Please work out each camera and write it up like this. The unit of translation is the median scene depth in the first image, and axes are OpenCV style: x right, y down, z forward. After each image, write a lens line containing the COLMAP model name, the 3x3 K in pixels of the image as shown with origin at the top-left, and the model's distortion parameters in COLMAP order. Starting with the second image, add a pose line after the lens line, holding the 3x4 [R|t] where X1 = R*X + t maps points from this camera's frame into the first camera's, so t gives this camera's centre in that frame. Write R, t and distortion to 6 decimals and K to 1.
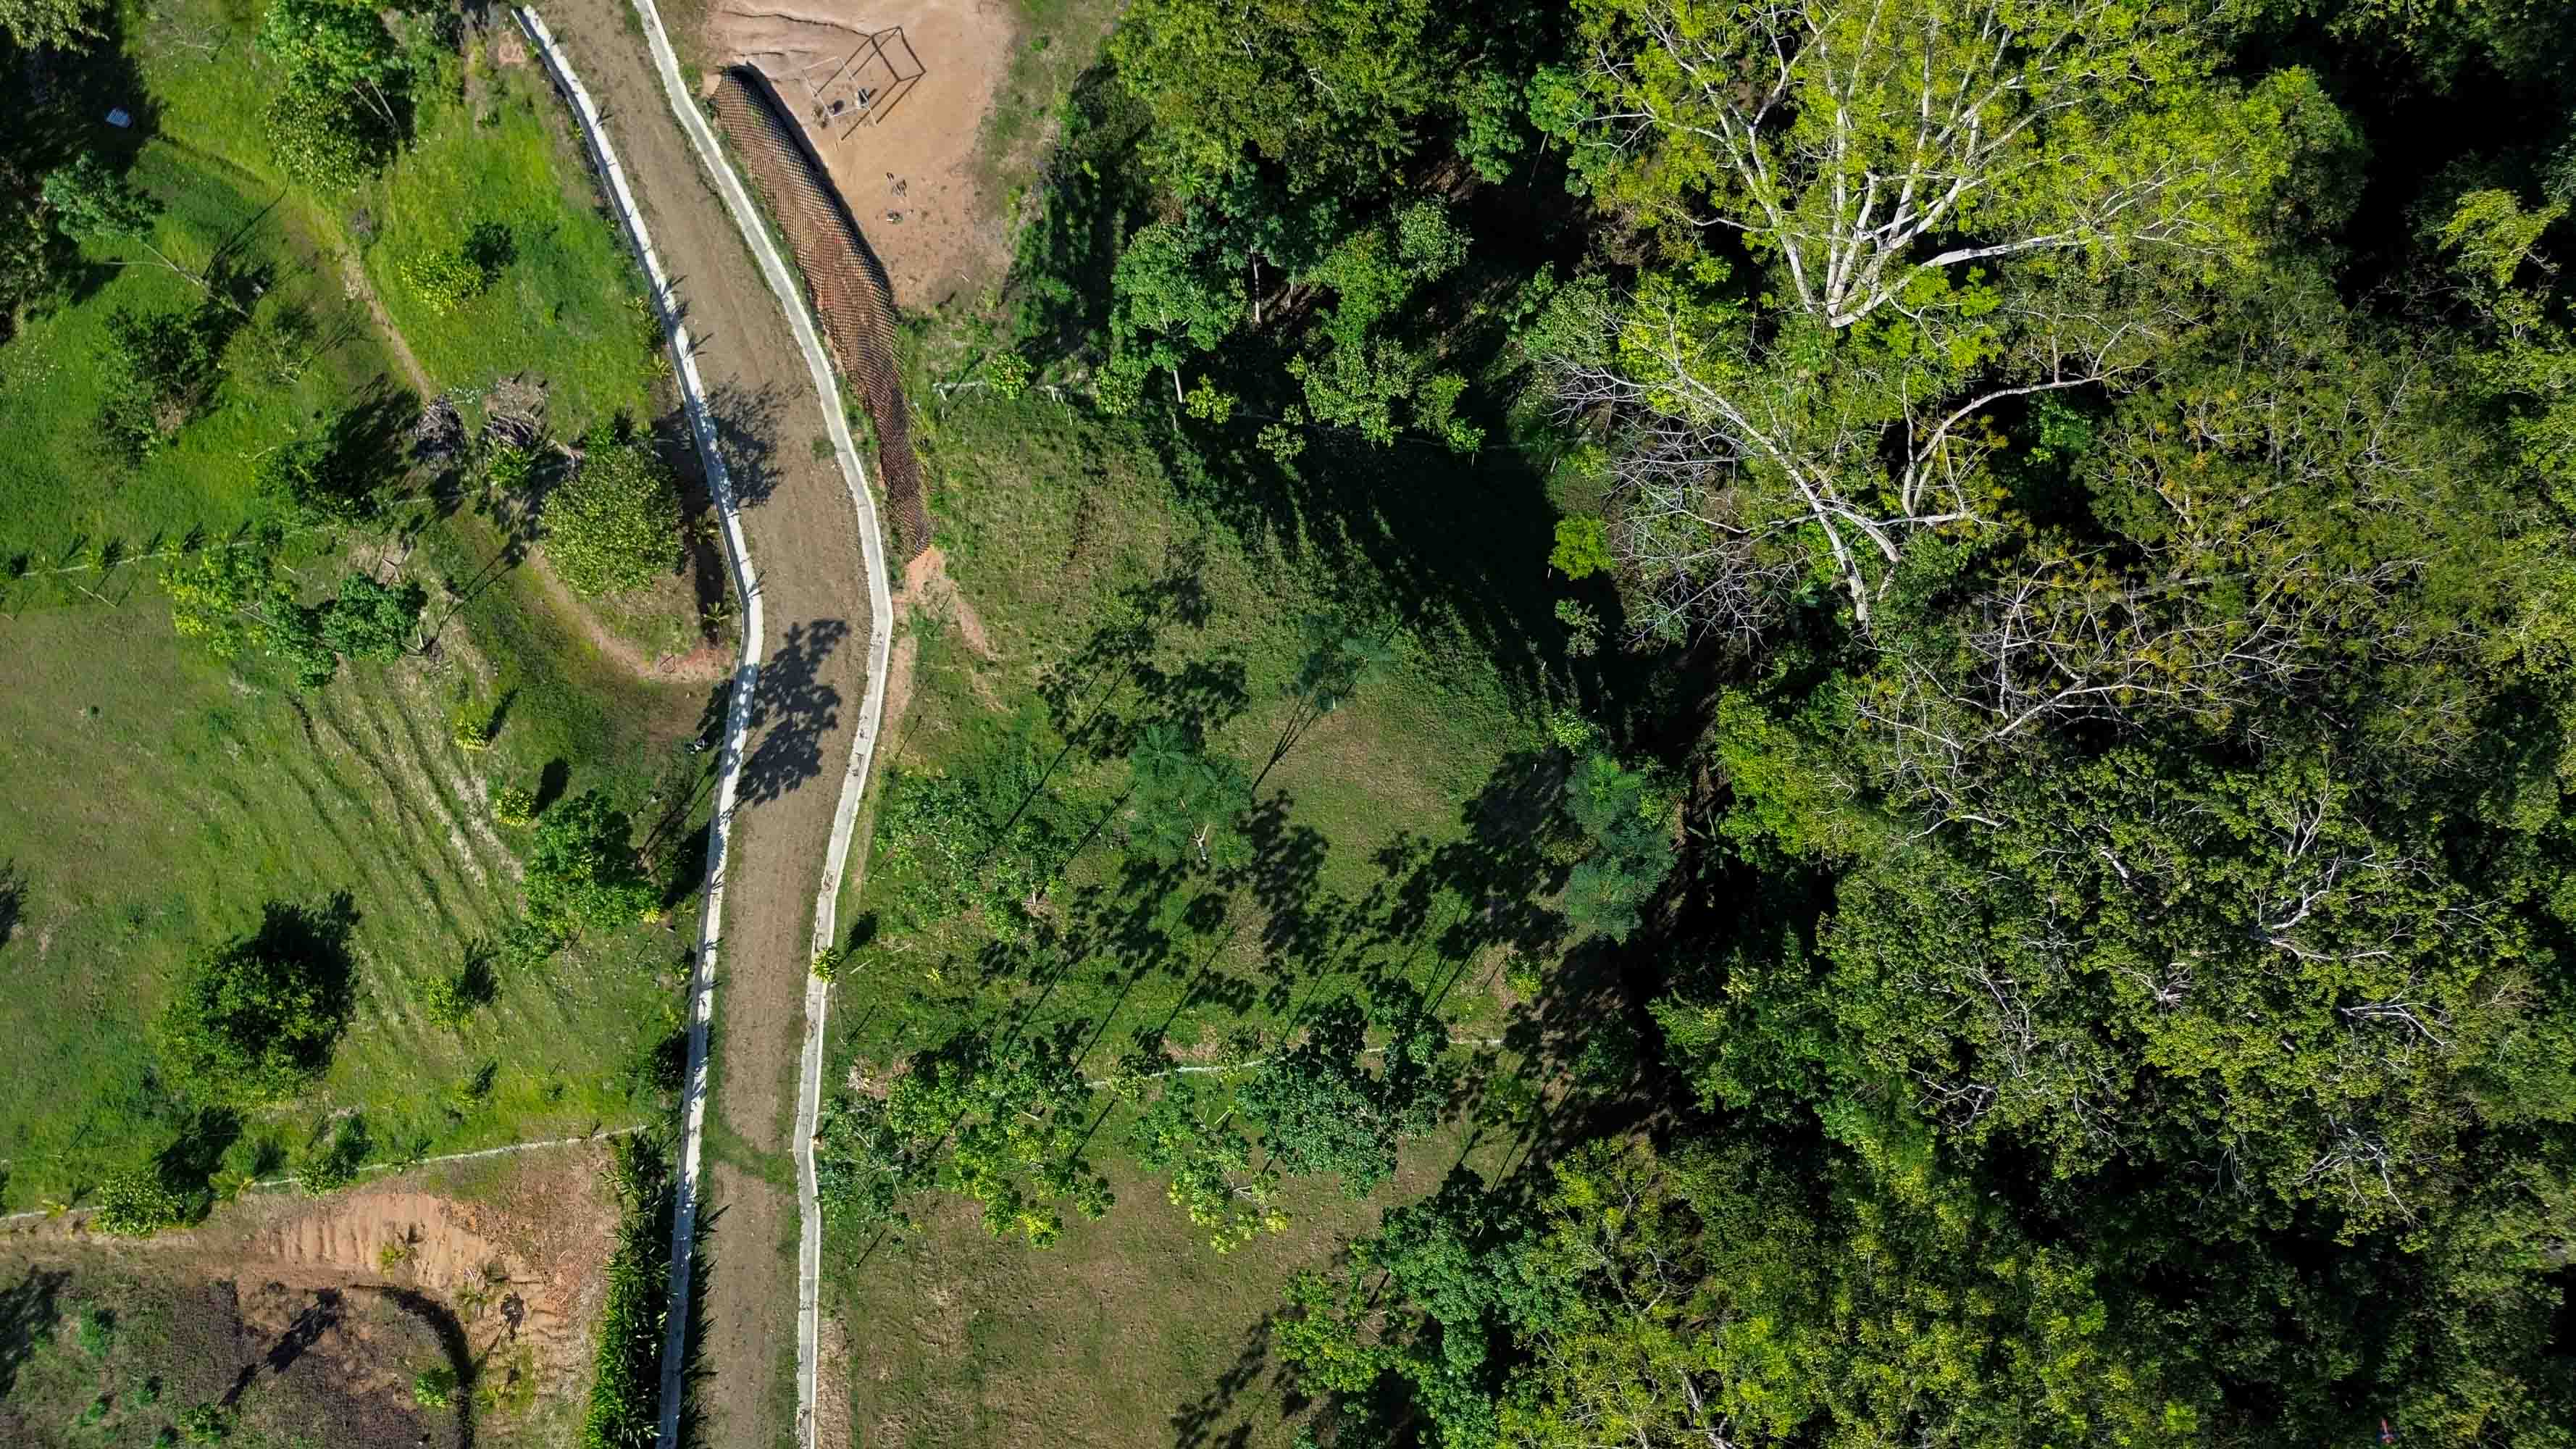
lens RADIAL K [[1817.0, 0, 1288.0], [0, 1817.0, 724.5], [0, 0, 1]] dist [0.055452, -0.051947]
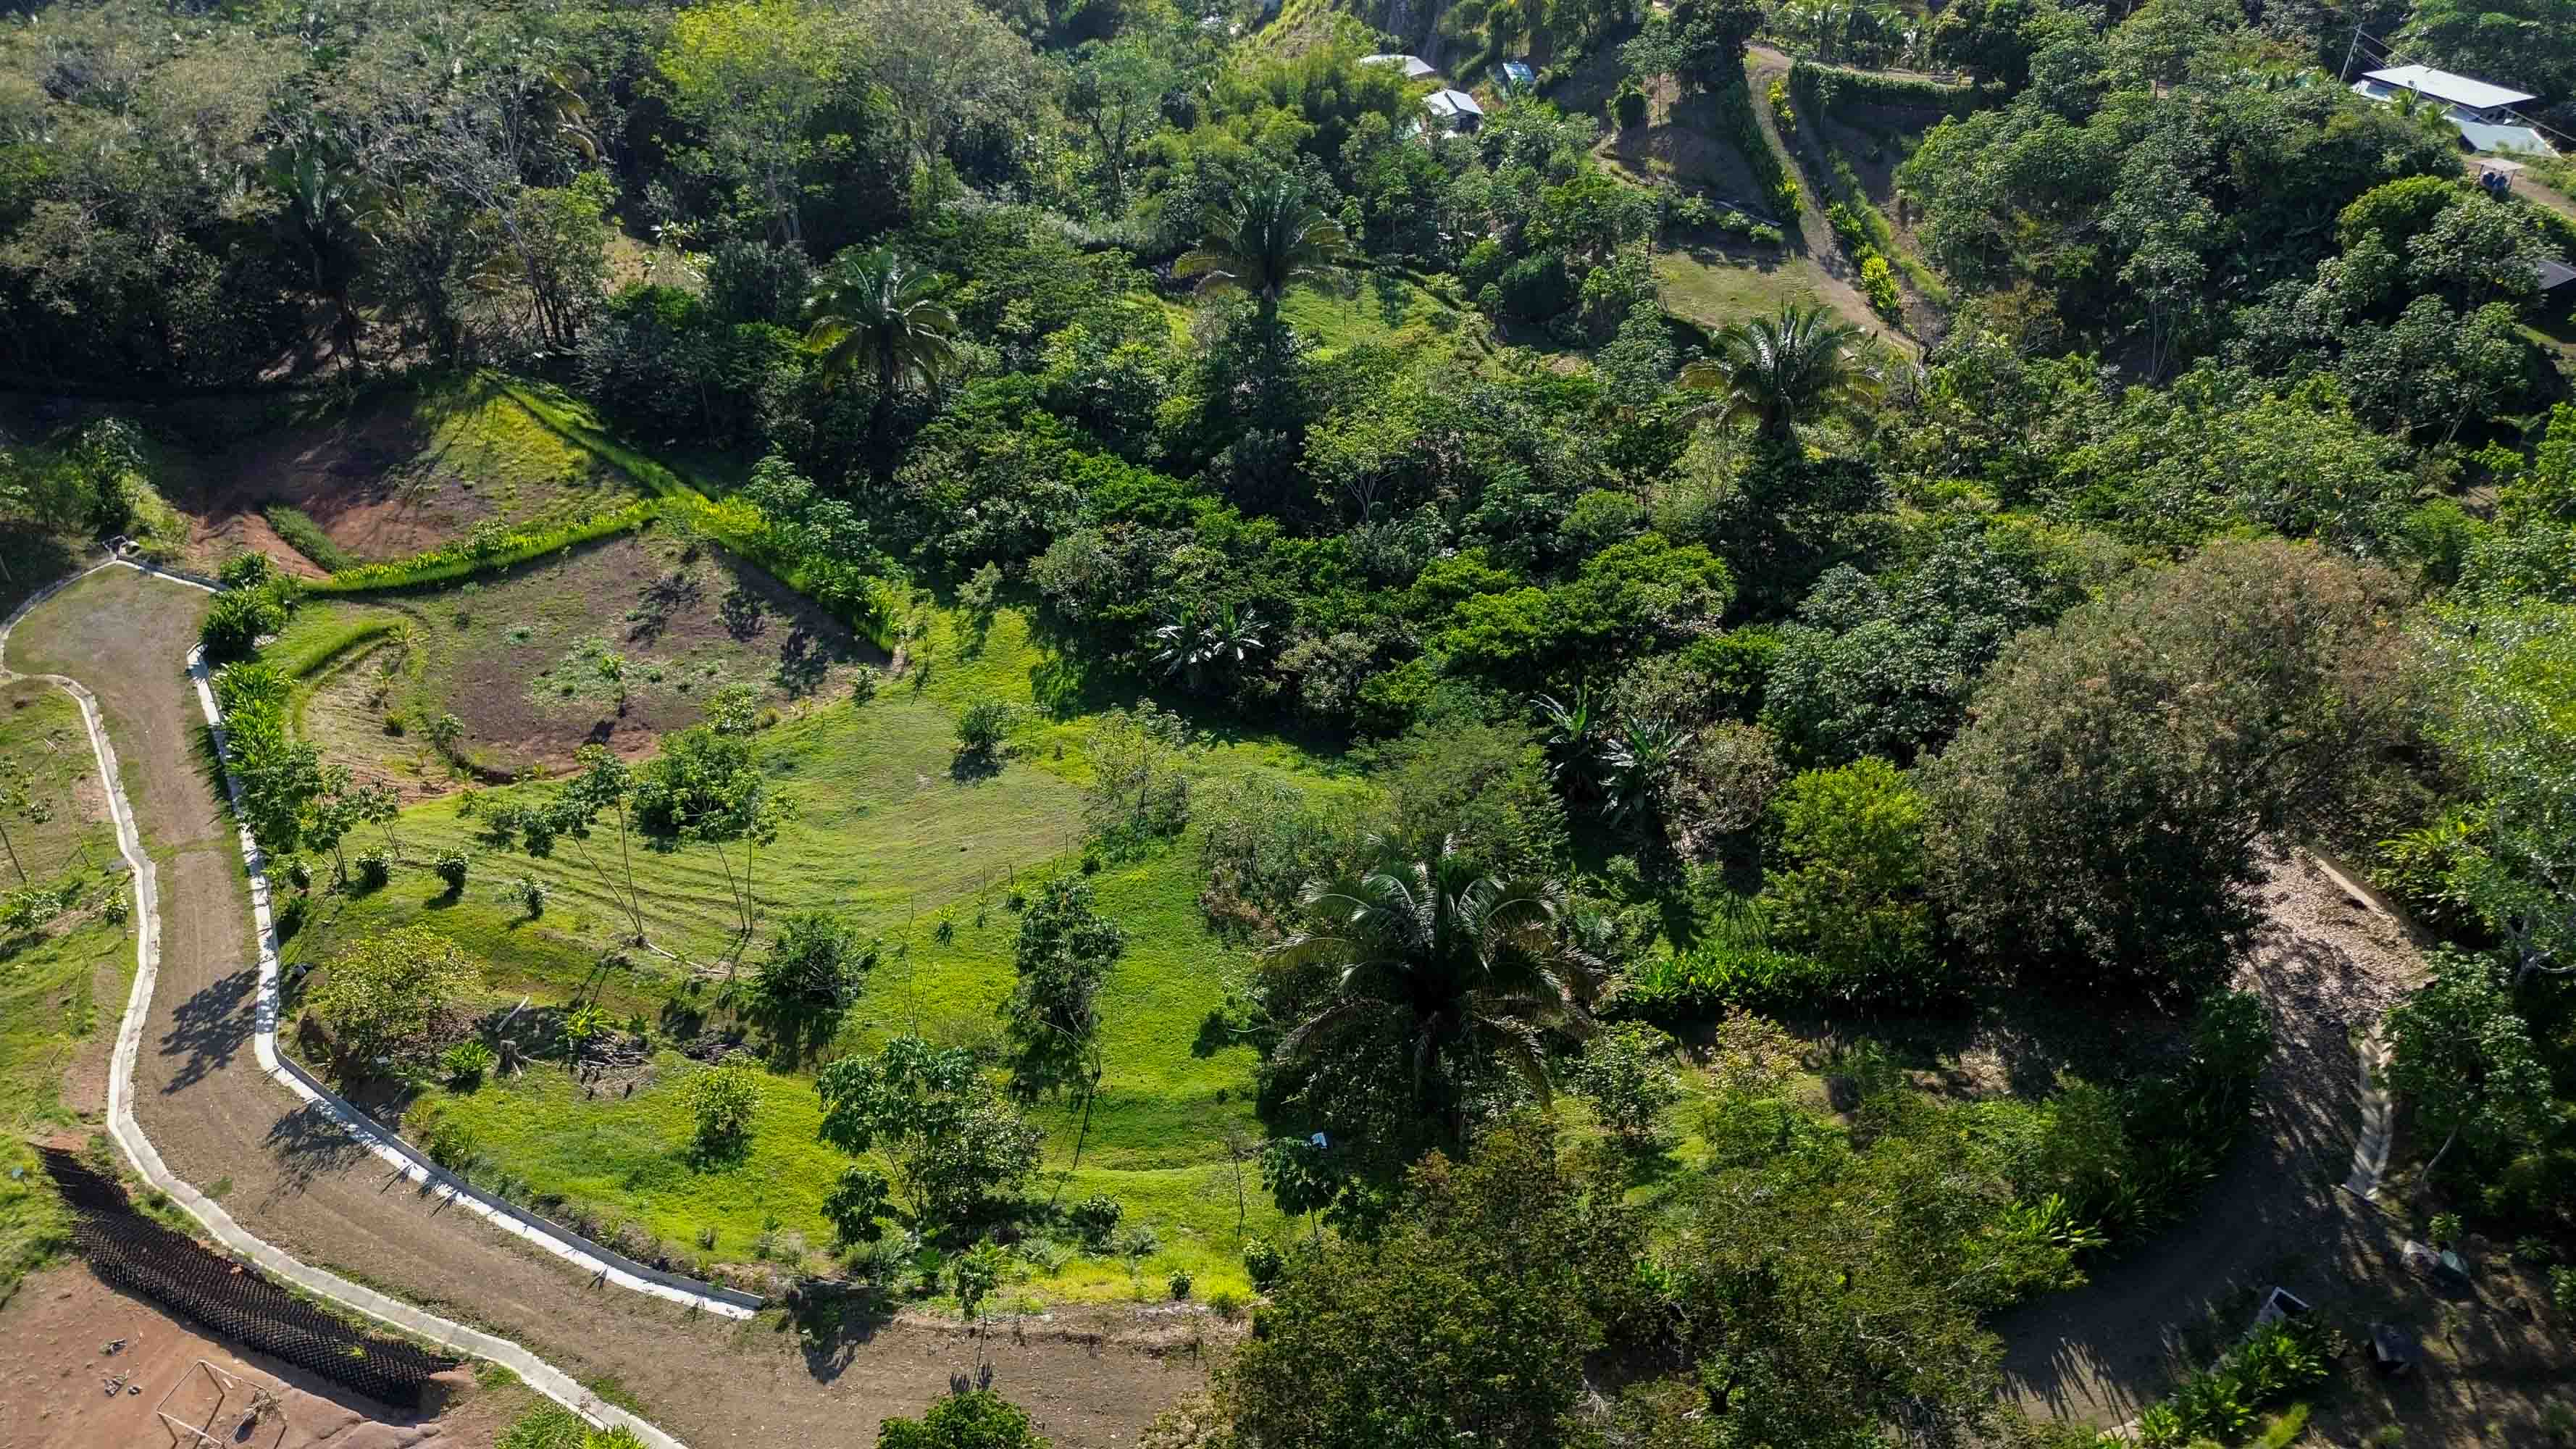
lens RADIAL K [[1817.0, 0, 1288.0], [0, 1817.0, 724.5], [0, 0, 1]] dist [0.055452, -0.051947]
pose [[-0.821194, 0.350894, -0.450016, -0.349744], [-0.543449, -0.240316, 0.804308, -1.048176], [0.174081, 0.905053, 0.388039, 0.553529]]
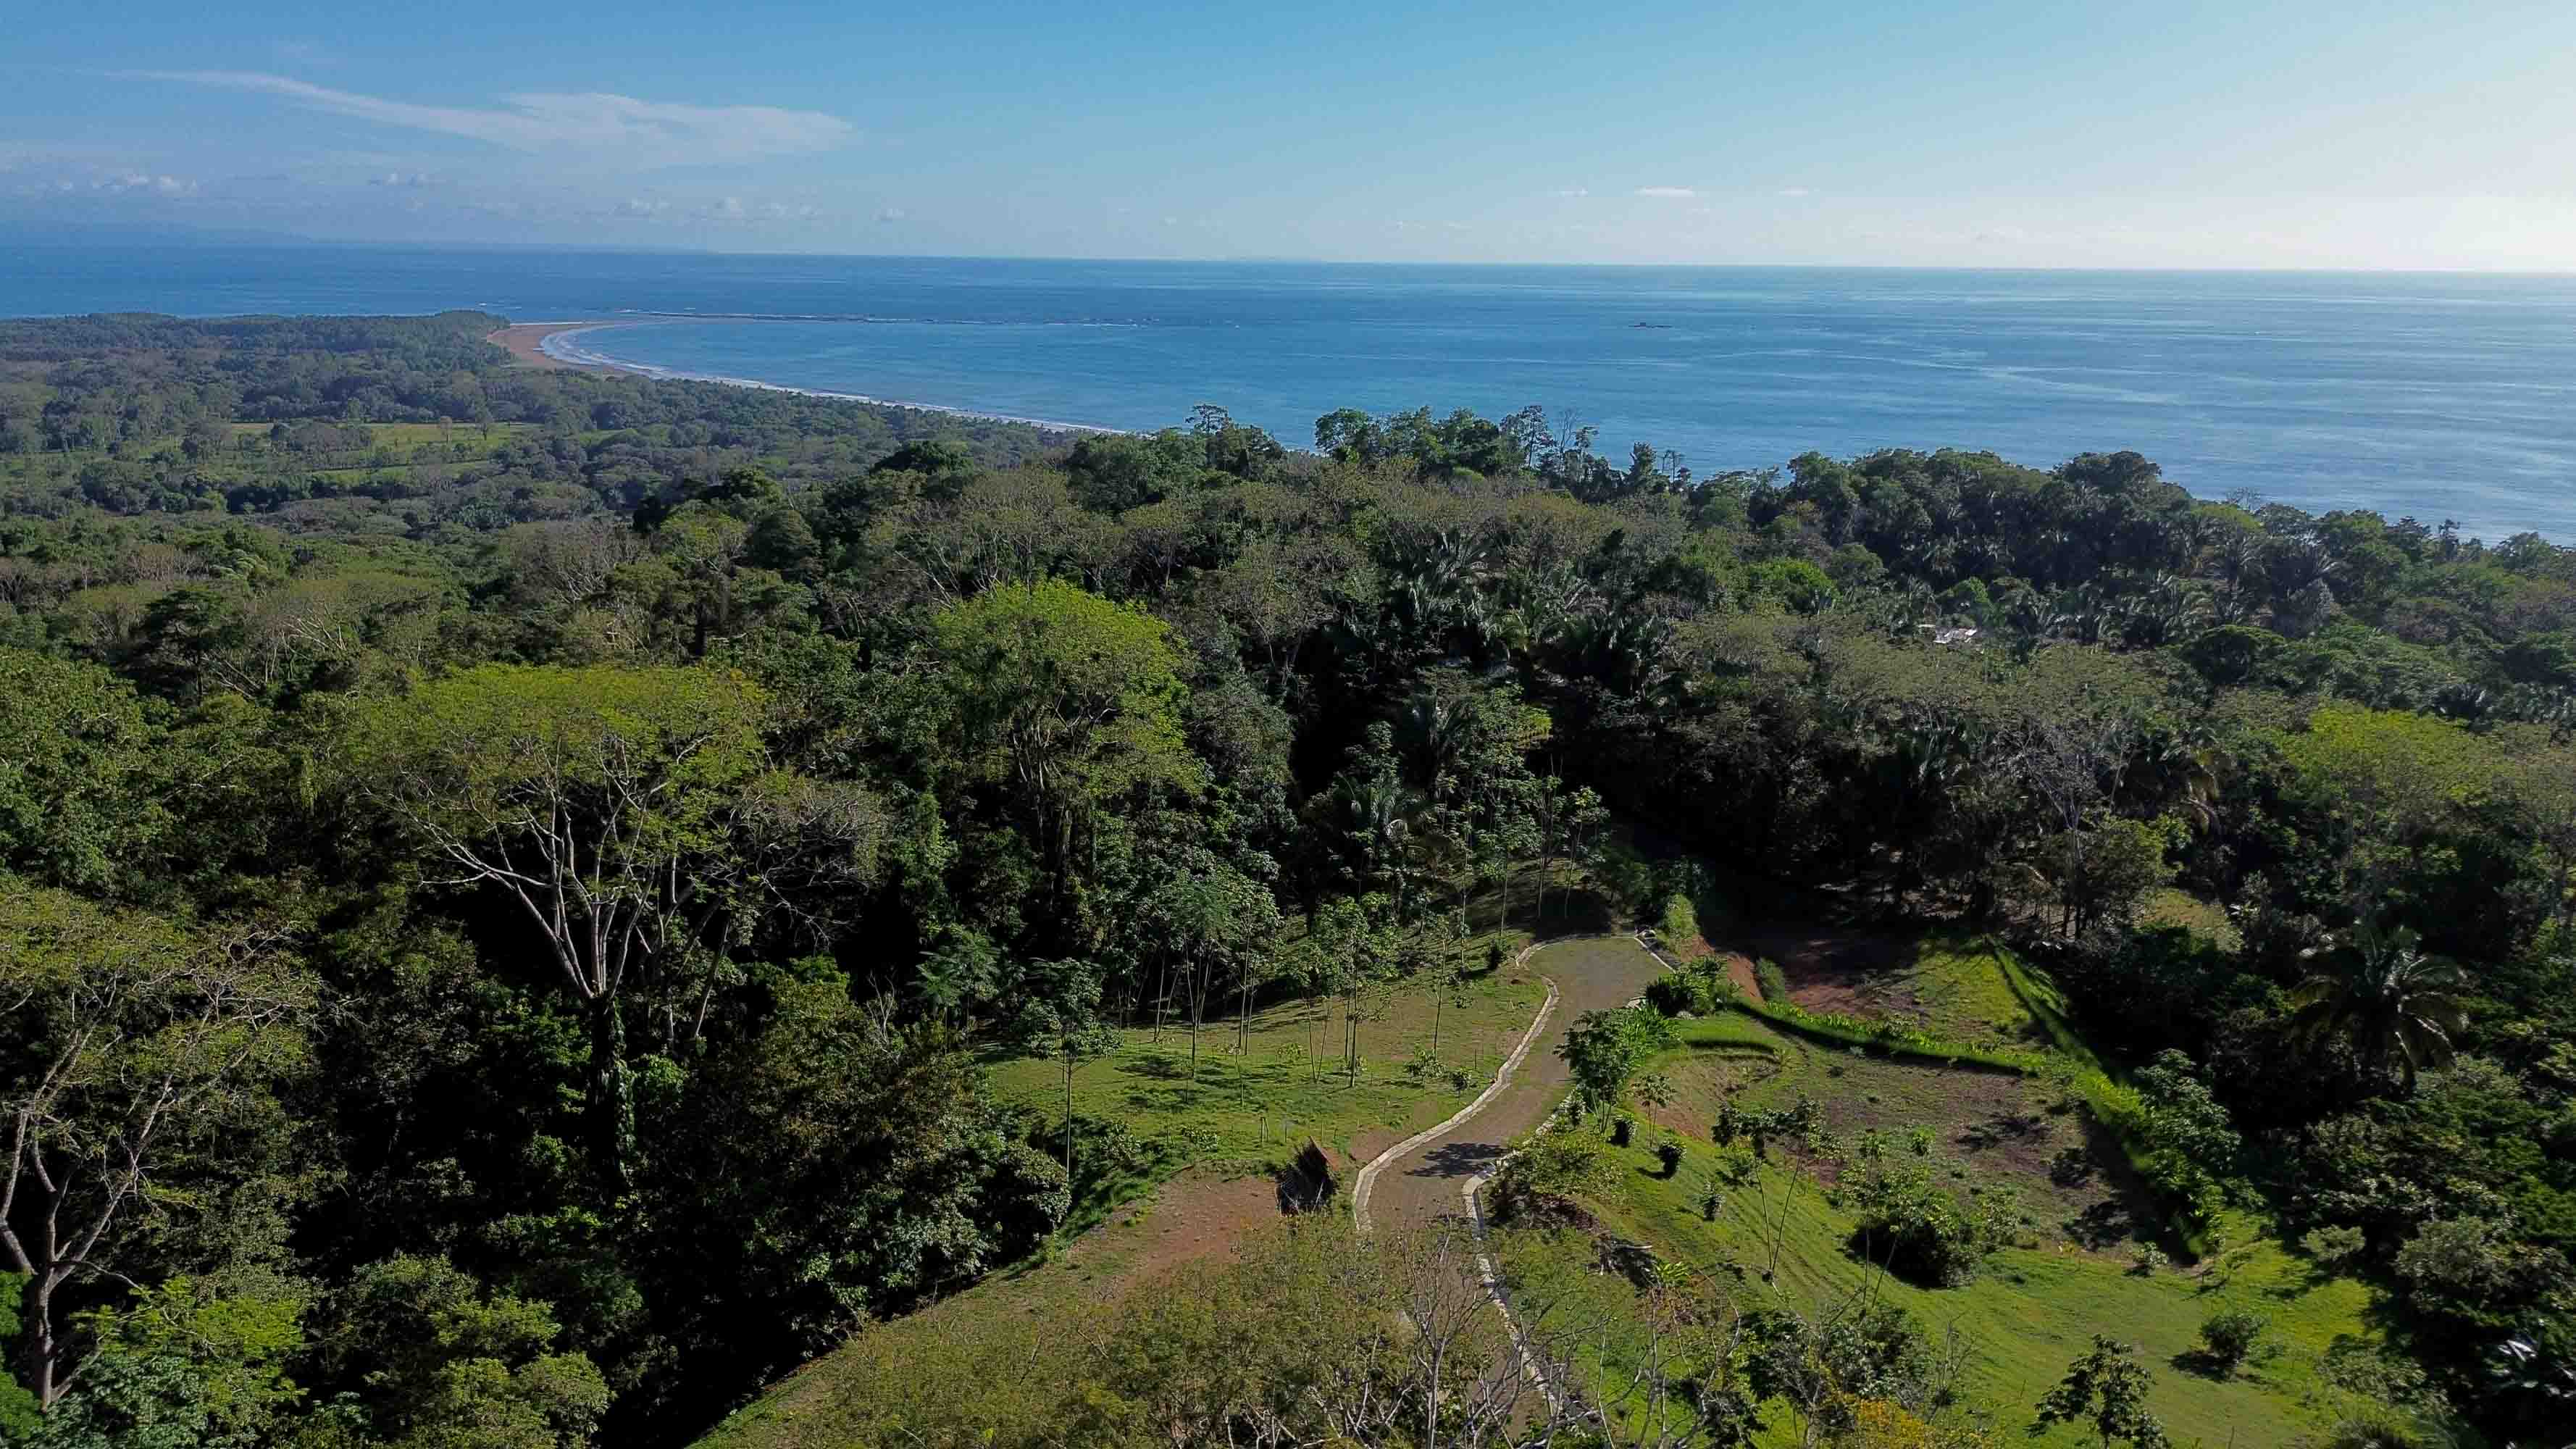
lens RADIAL K [[1817.0, 0, 1288.0], [0, 1817.0, 724.5], [0, 0, 1]] dist [0.055452, -0.051947]
pose [[-0.948751, -0.090647, 0.302744, -0.500946], [0.297373, 0.068158, 0.952325, -1.221732], [-0.106960, 0.993548, -0.037709, 0.740277]]
